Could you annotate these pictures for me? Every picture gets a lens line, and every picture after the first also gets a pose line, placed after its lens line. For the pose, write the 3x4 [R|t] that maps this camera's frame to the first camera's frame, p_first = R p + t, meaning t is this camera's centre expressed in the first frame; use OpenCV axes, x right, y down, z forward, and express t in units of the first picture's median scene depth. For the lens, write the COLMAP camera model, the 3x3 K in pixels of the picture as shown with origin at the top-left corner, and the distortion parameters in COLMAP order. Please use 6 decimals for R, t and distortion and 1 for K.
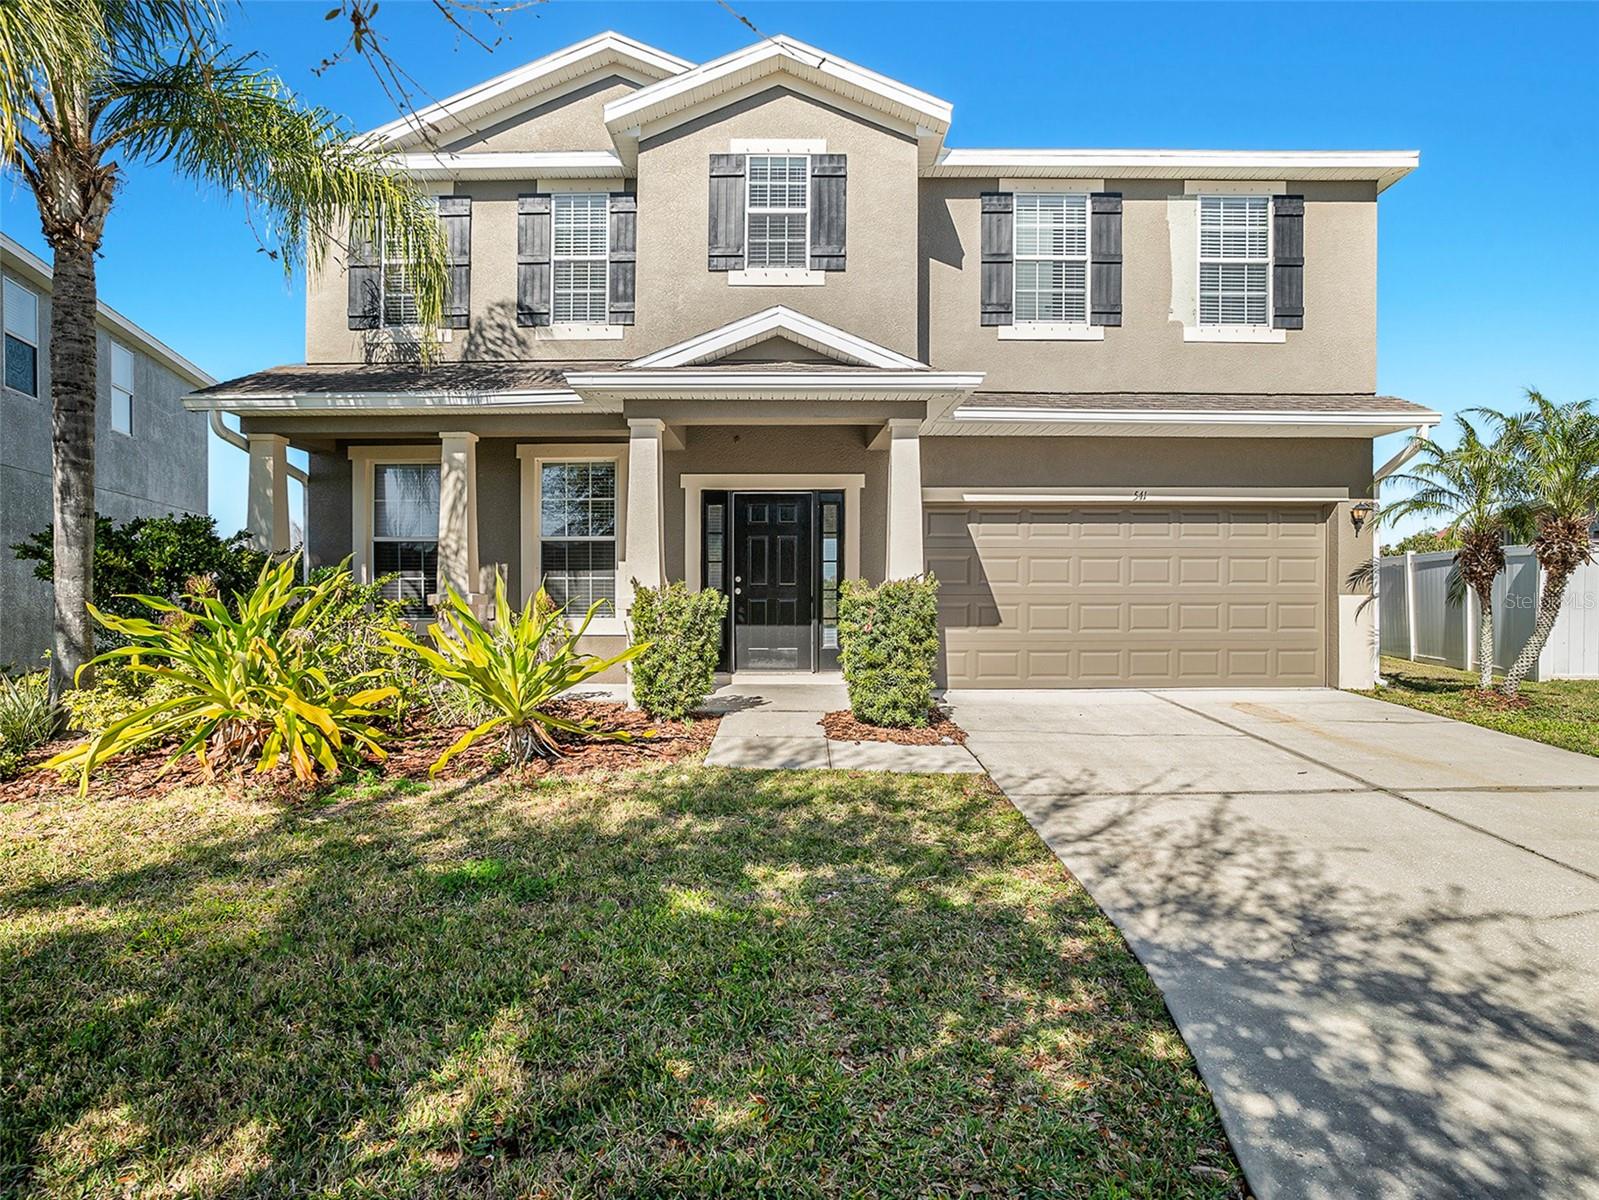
lens RADIAL K [[884.4, 0, 801.3], [0, 884.4, 594.0], [0, 0, 1]] dist [-0.004486, -0.000041]
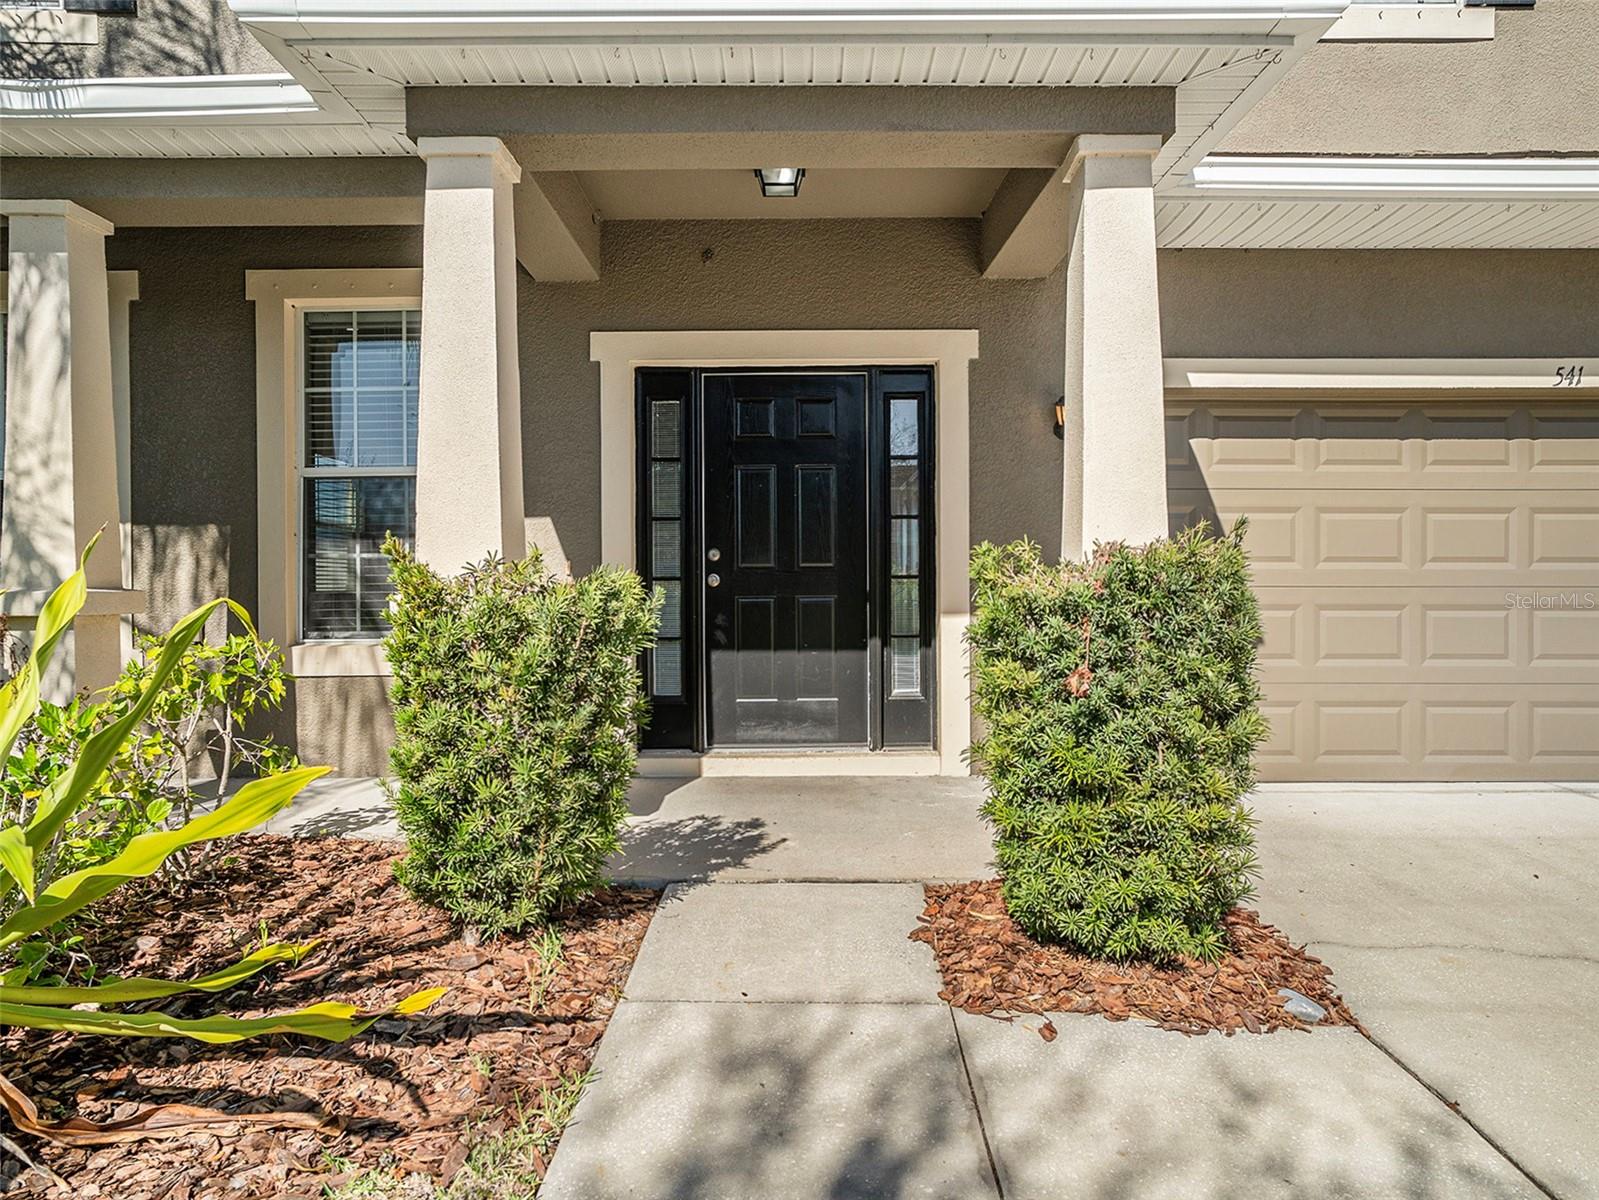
lens RADIAL K [[978.2, 0, 801.6], [0, 978.2, 601.6], [0, 0, 1]] dist [-0.003087, -0.000846]
pose [[0.999906, -0.003550, -0.013243, -0.019685], [0.003706, 0.999923, 0.011812, 0.003195], [0.013200, -0.011860, 0.999843, 0.551440]]
